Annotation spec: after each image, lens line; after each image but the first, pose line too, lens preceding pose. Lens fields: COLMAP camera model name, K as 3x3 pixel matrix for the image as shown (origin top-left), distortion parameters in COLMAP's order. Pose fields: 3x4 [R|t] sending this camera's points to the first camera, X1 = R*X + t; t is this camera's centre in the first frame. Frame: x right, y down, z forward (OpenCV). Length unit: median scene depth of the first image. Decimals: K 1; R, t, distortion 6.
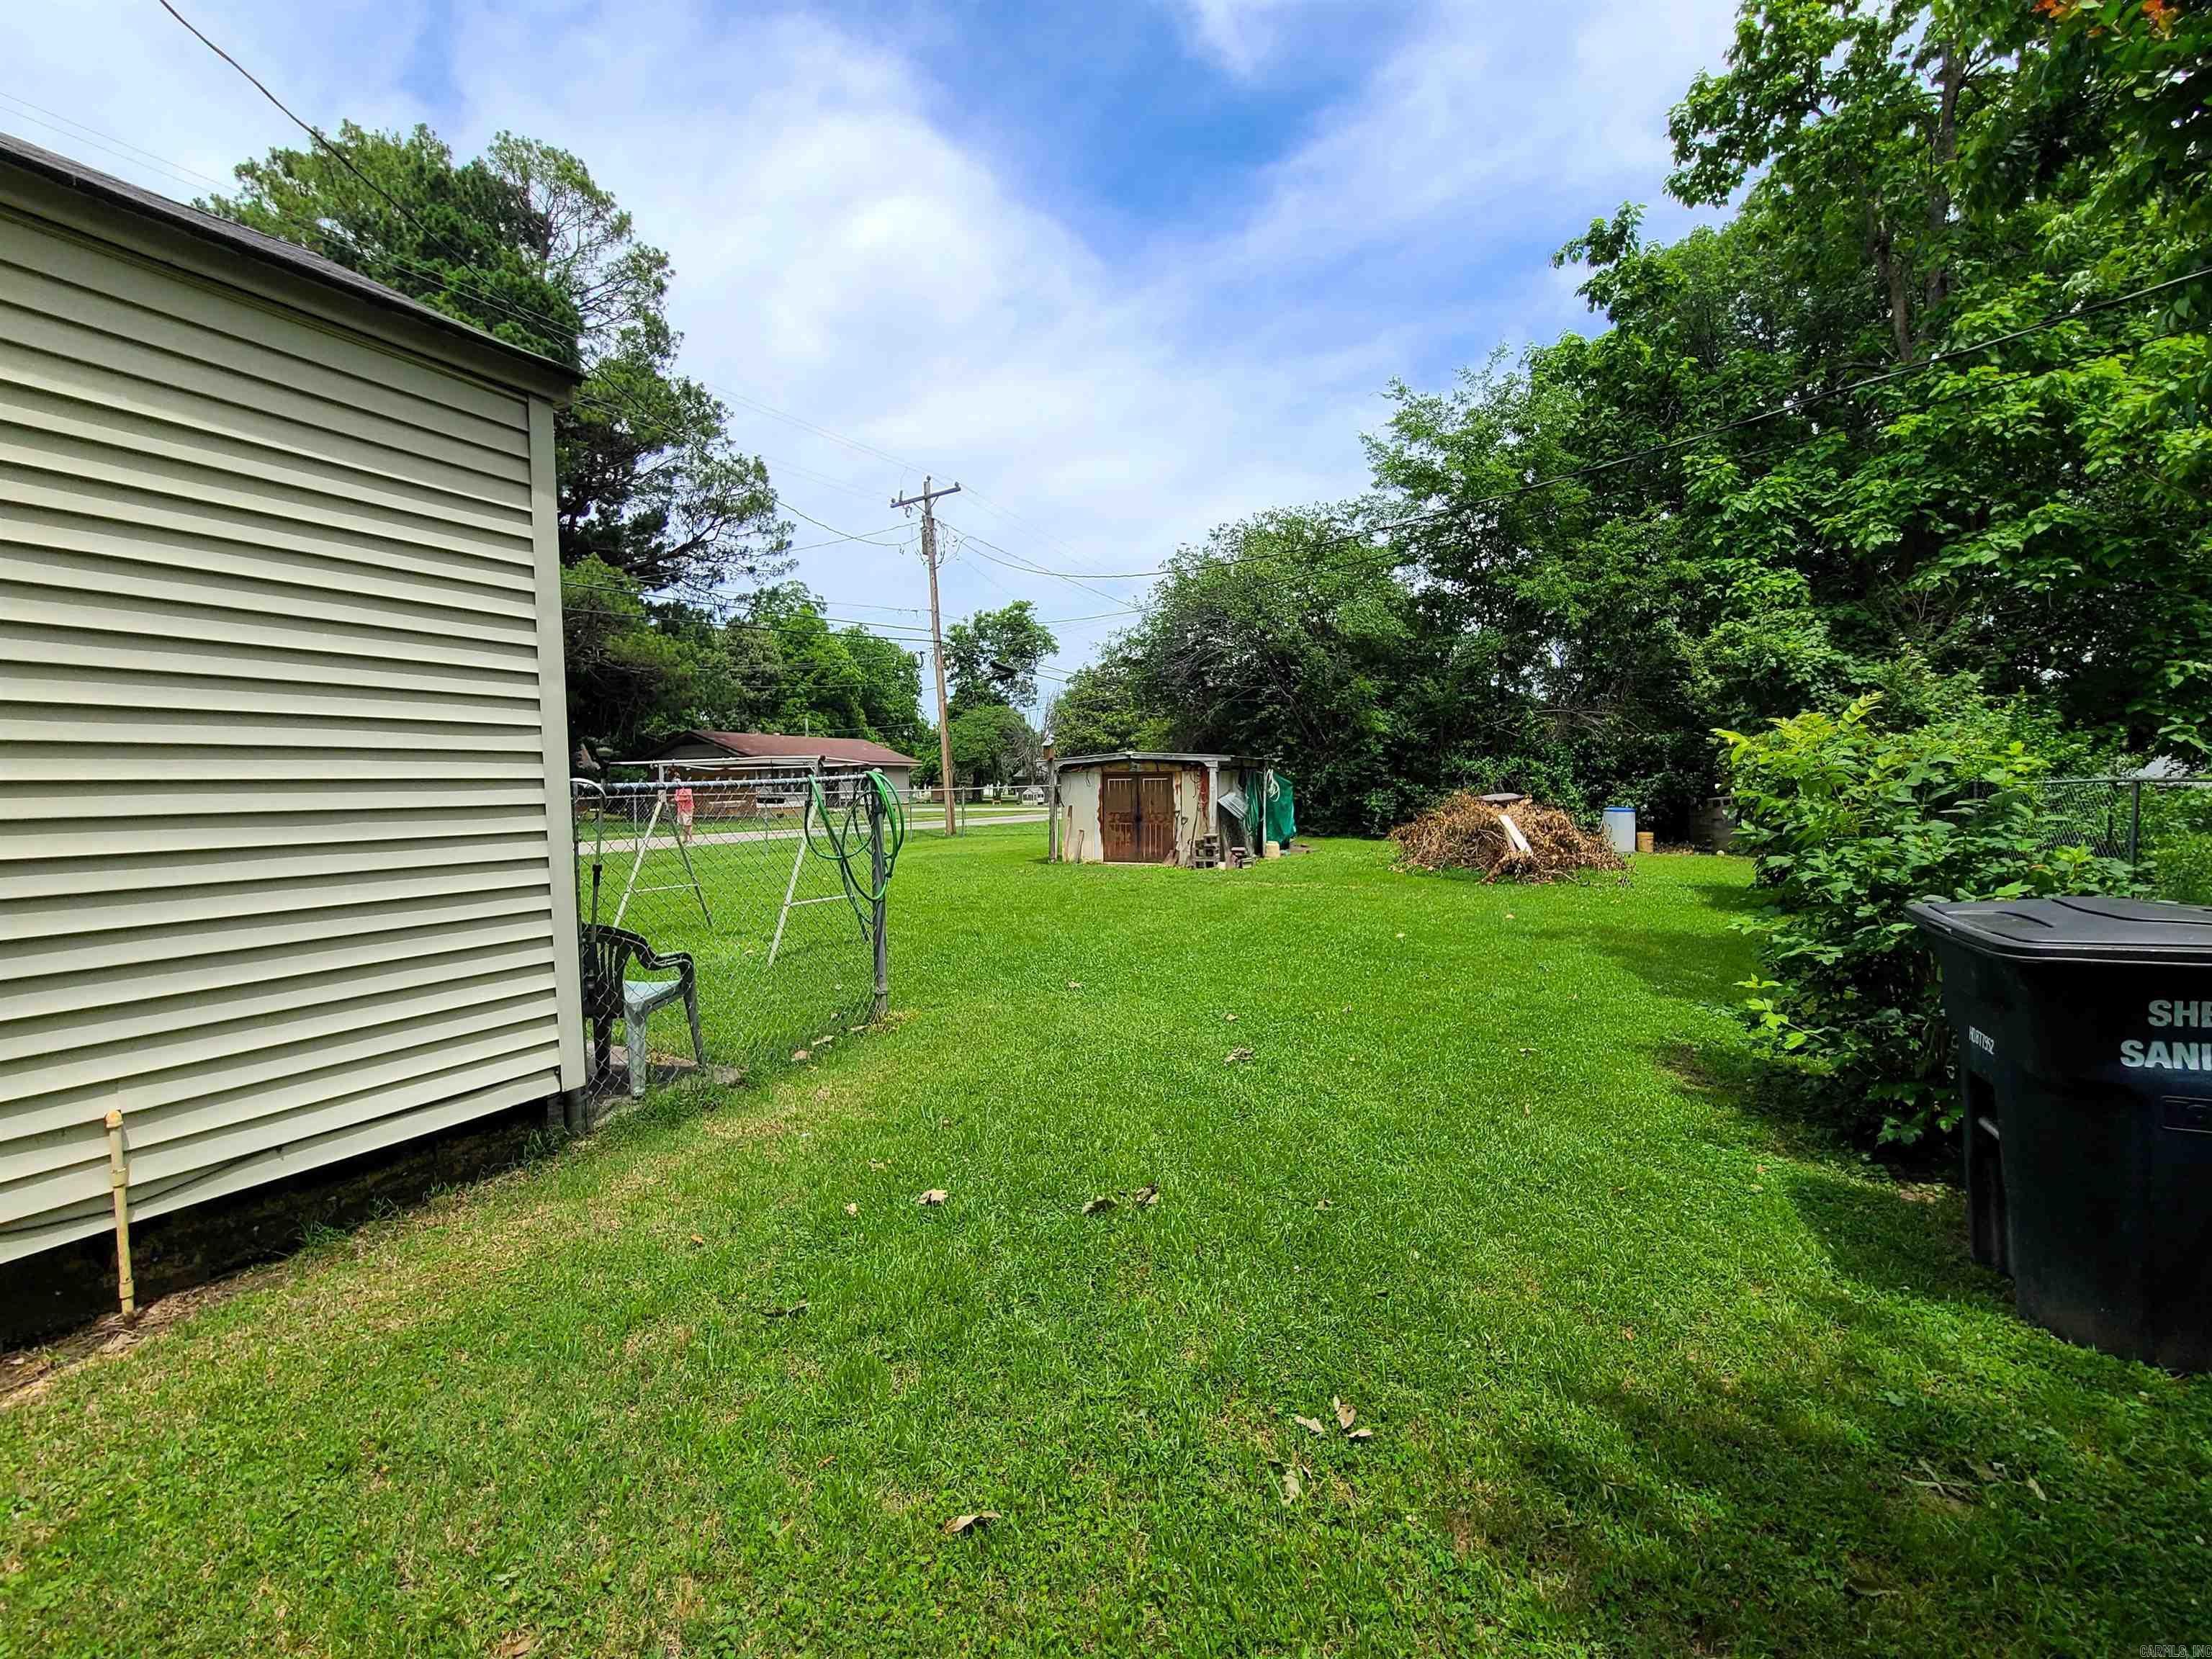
lens RADIAL K [[883.0, 0, 1106.0], [0, 883.0, 829.5], [0, 0, 1]] dist [-0.001768, -0.000050]
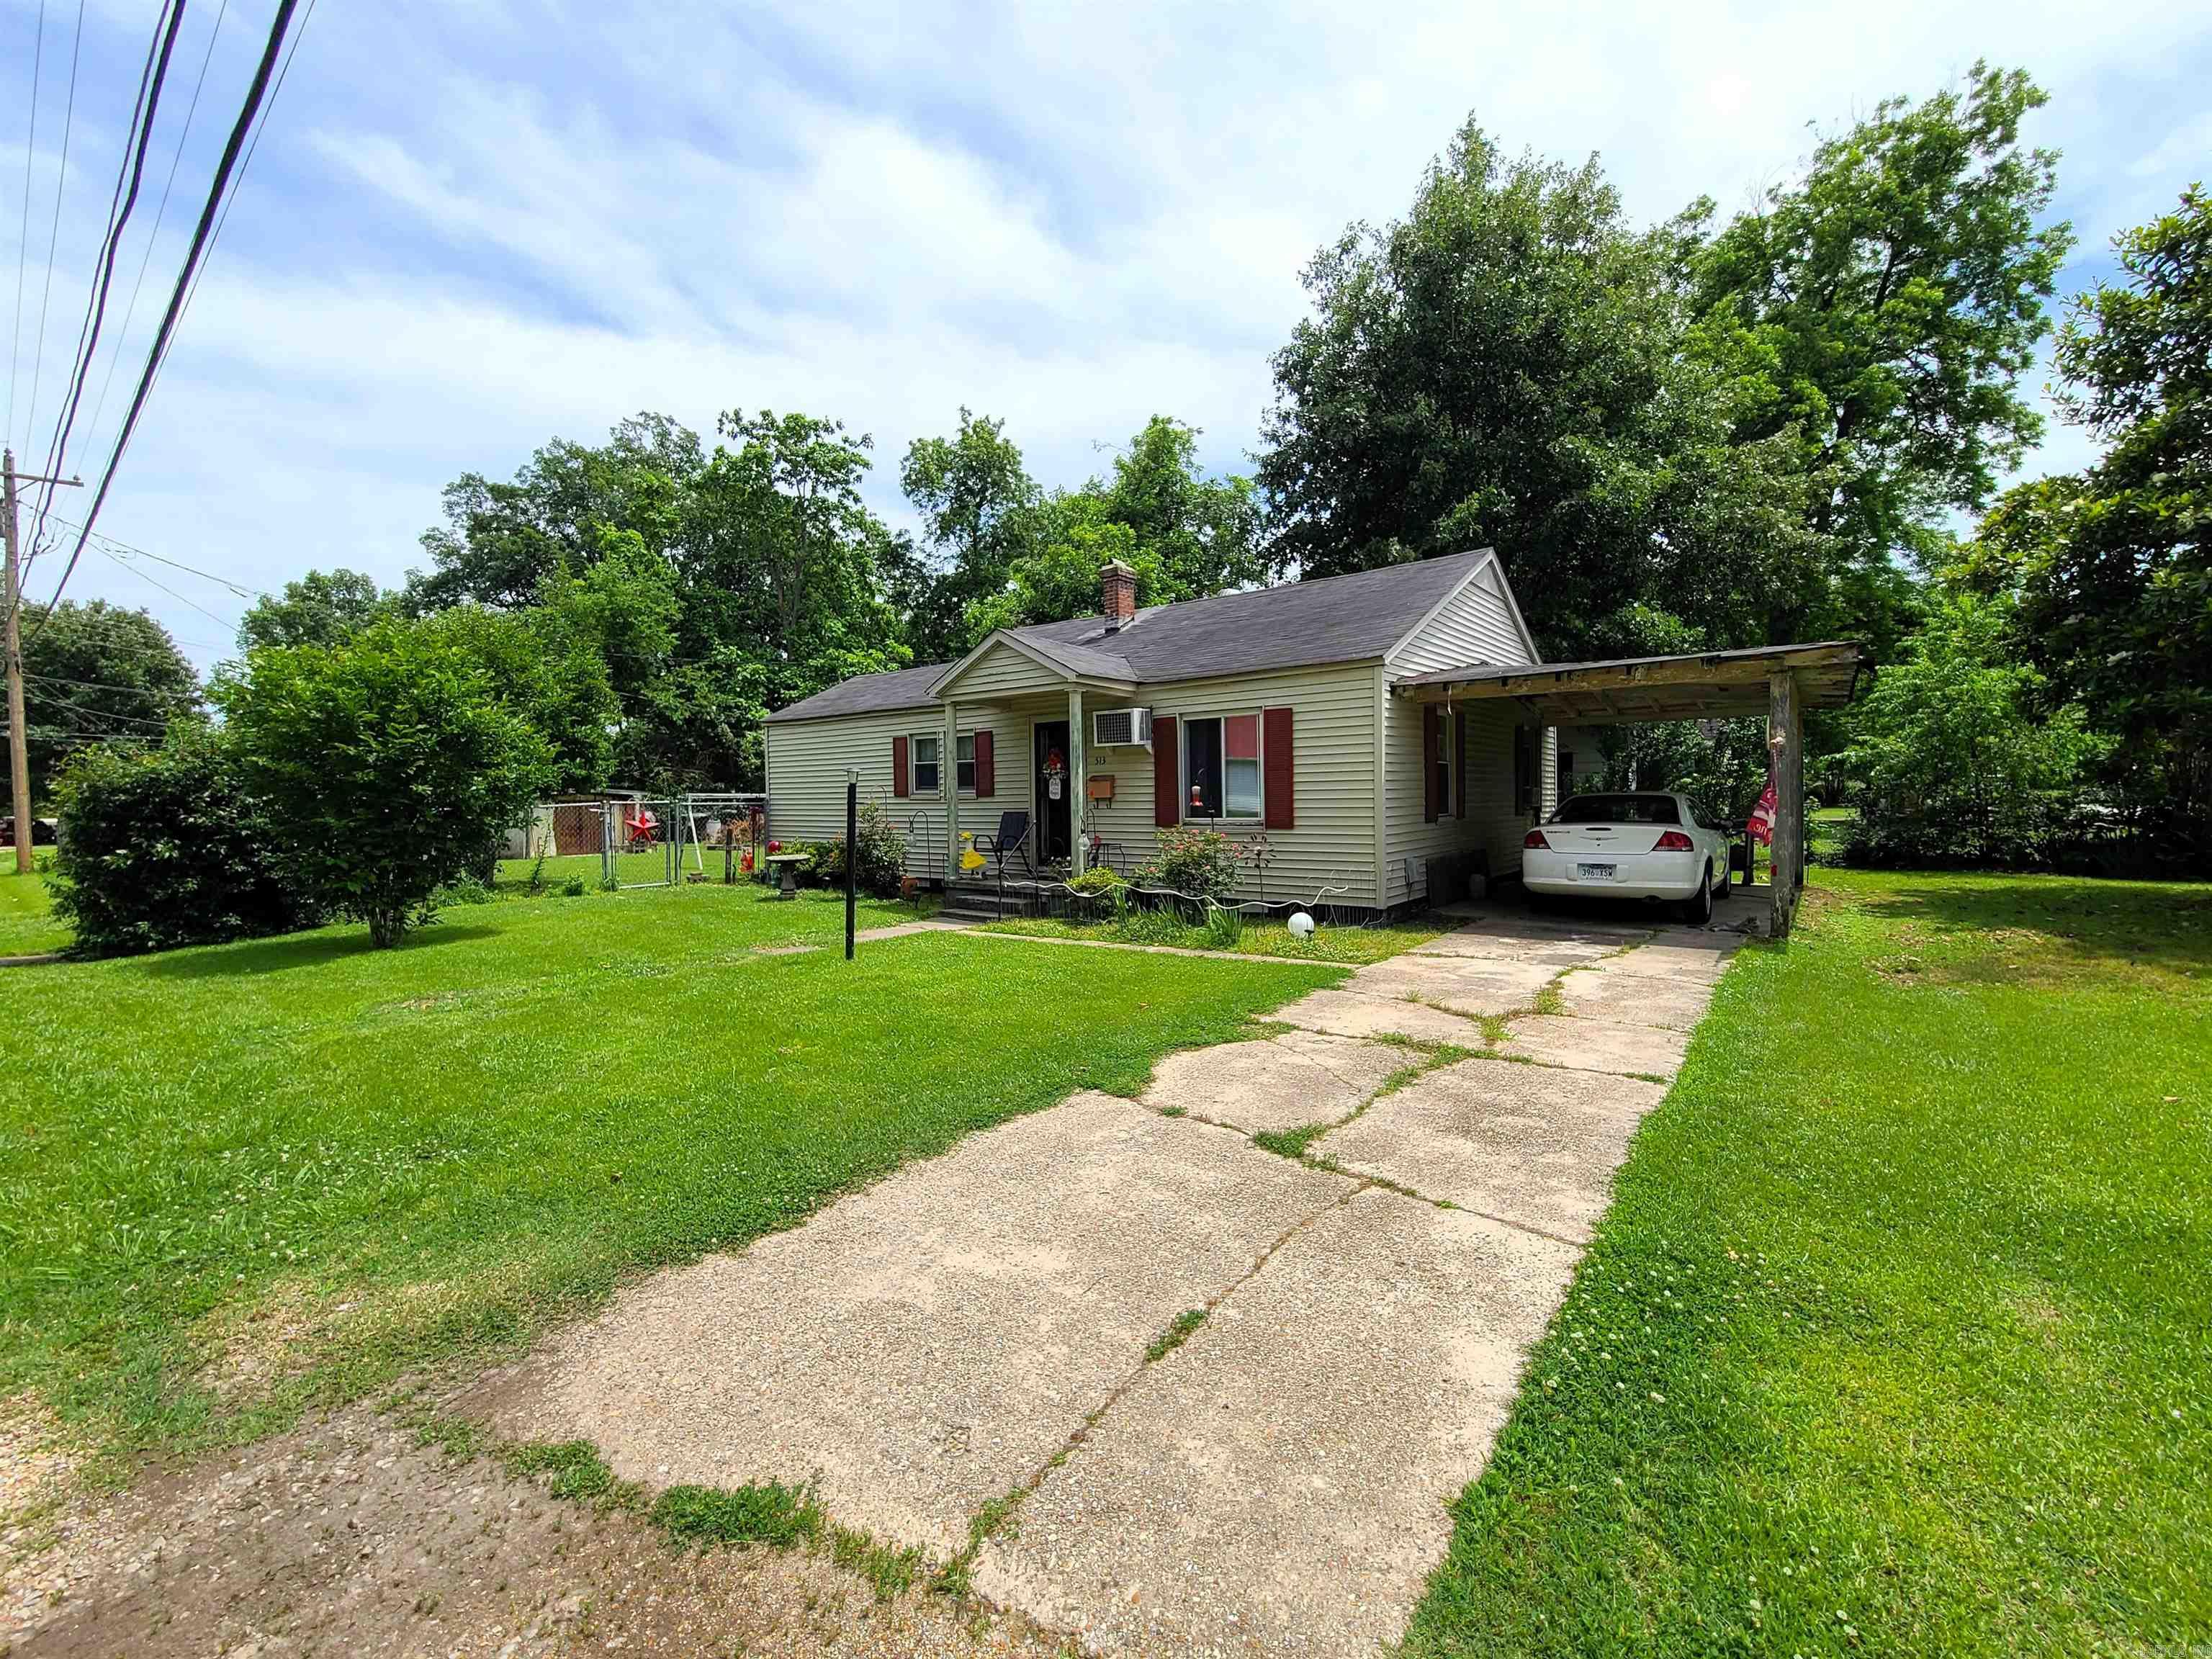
lens RADIAL K [[878.1, 0, 1112.2], [0, 878.1, 784.3], [0, 0, 1]] dist [-0.020057, -0.000003]
pose [[0.187570, 0.017639, 0.982093, -1.354406], [0.072446, 0.996867, -0.031741, 0.027126], [-0.979576, 0.077103, 0.185705, -0.265430]]
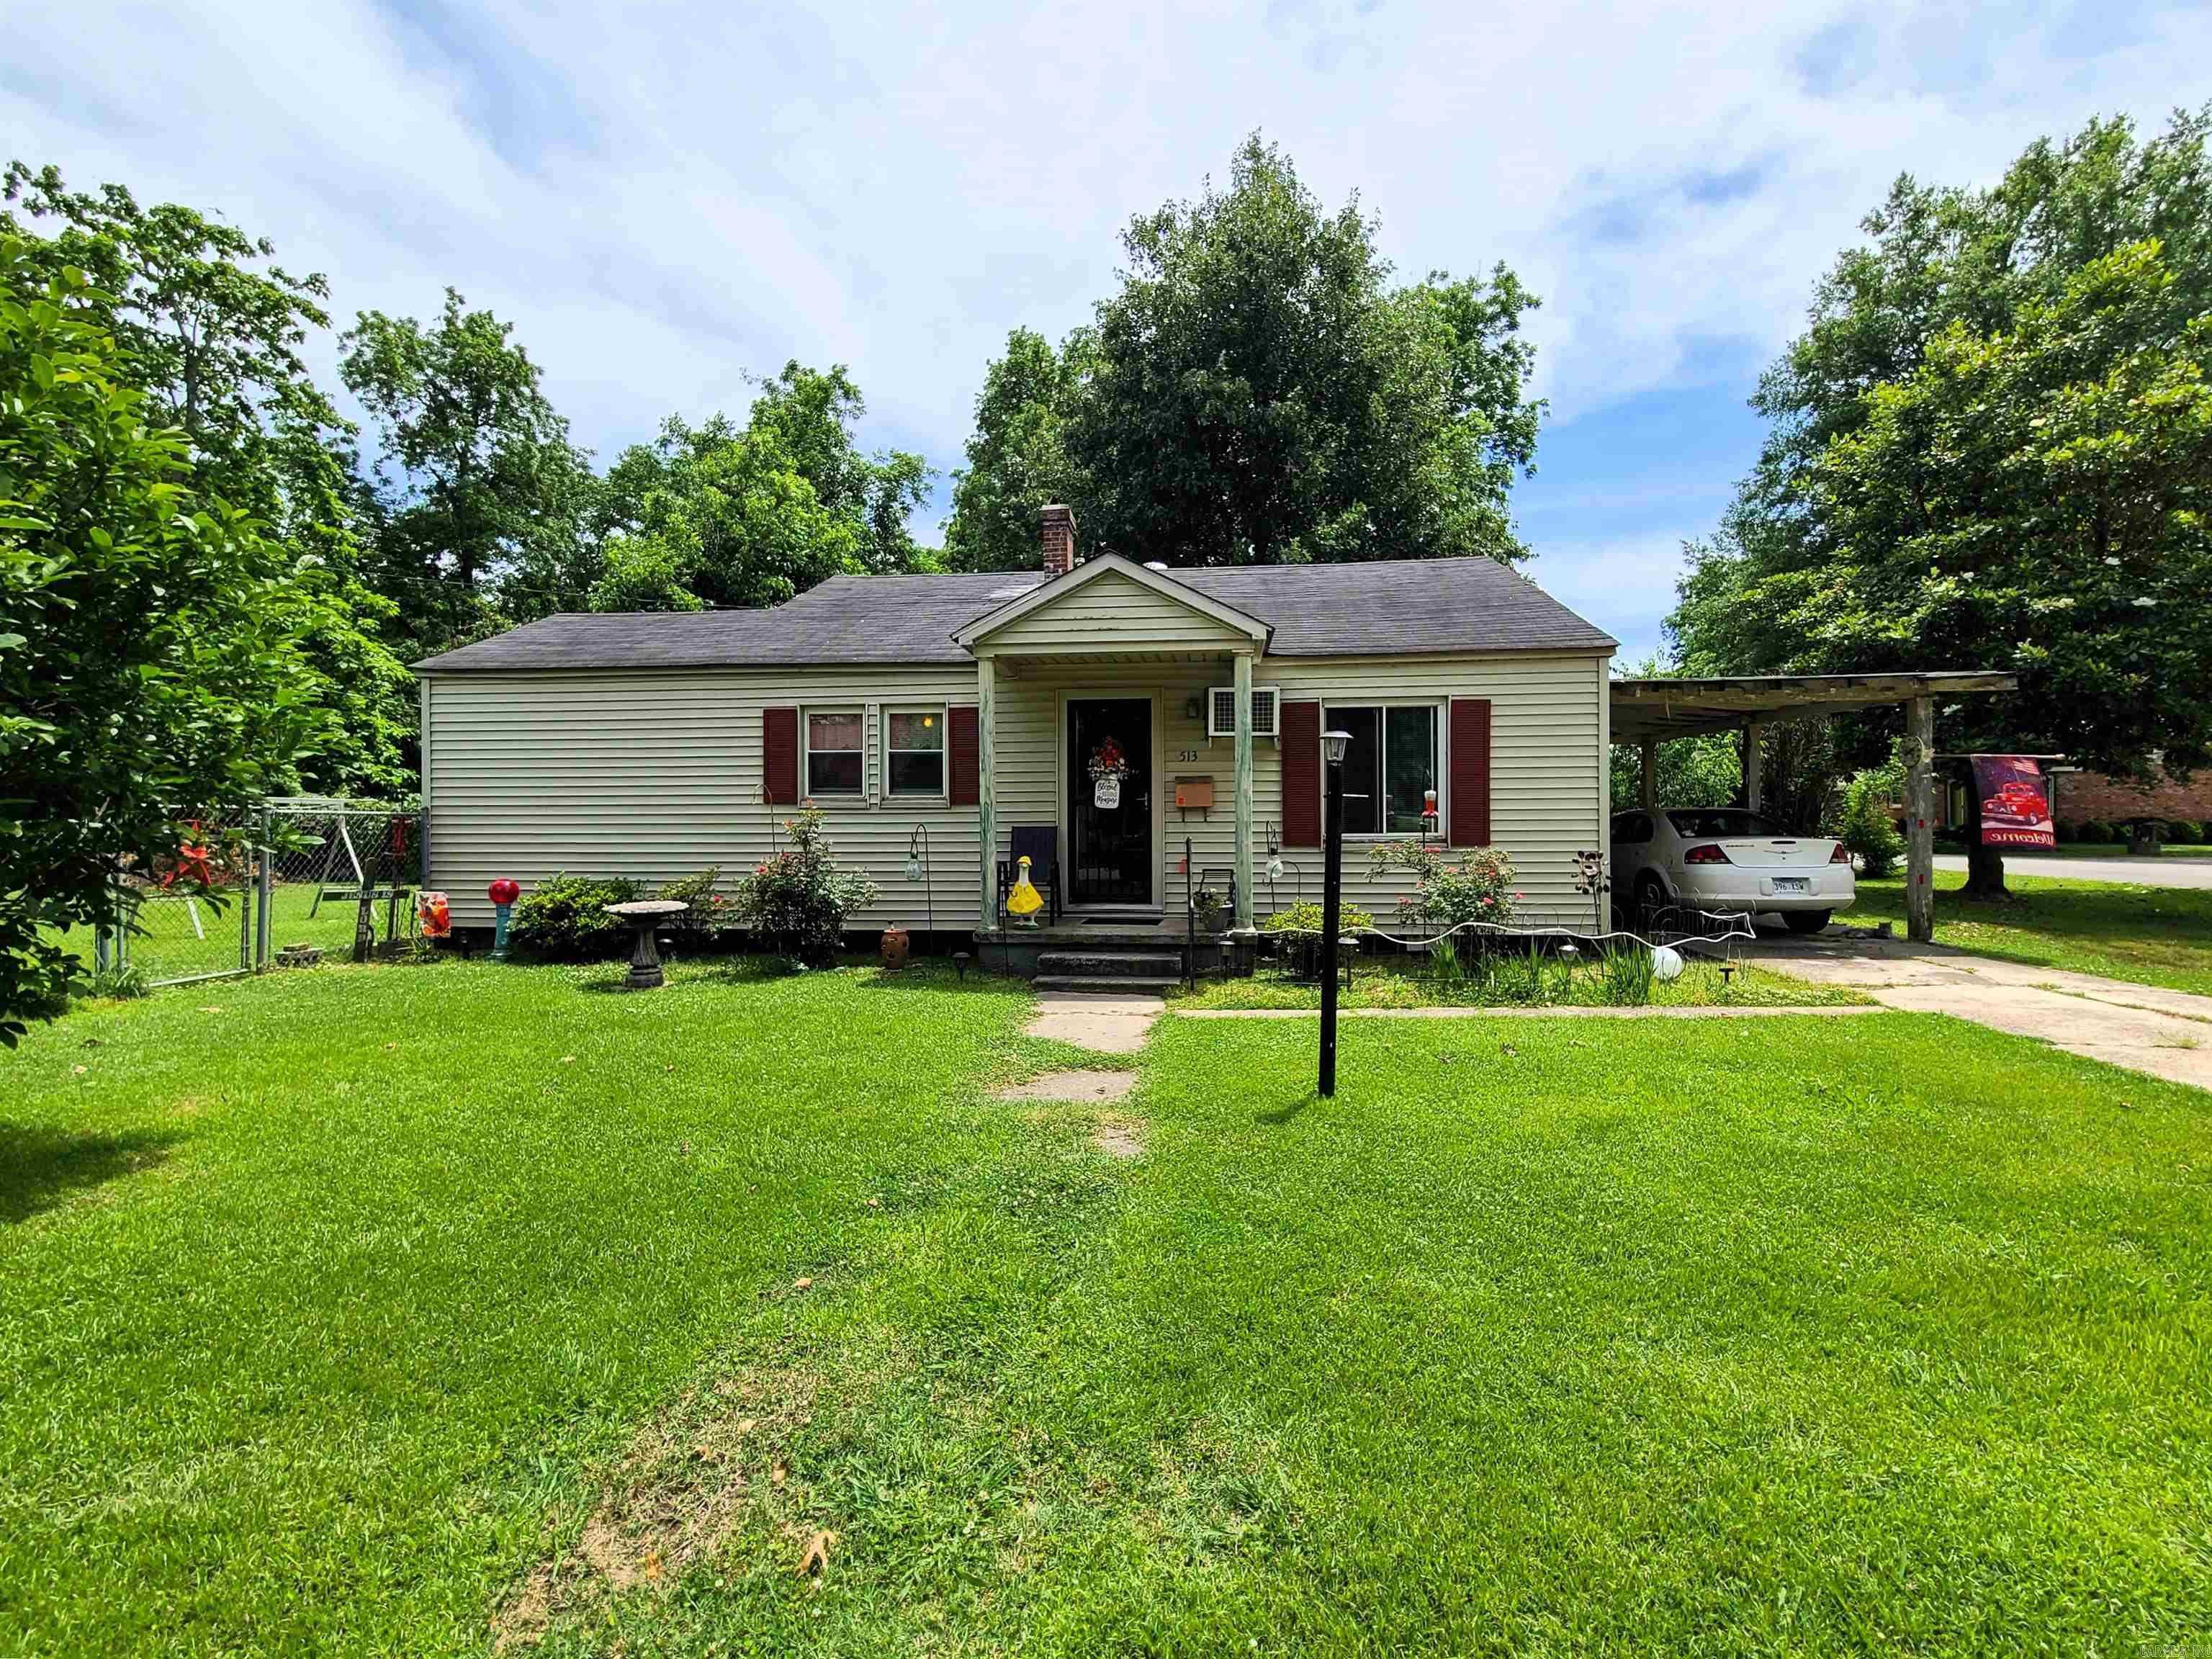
lens RADIAL K [[880.2, 0, 1107.1], [0, 880.2, 805.1], [0, 0, 1]] dist [-0.001103, -0.005807]
pose [[-0.366494, 0.021876, 0.930163, -1.124352], [0.063224, 0.997998, 0.001440, 0.009945], [-0.928270, 0.059336, -0.367143, 0.113093]]
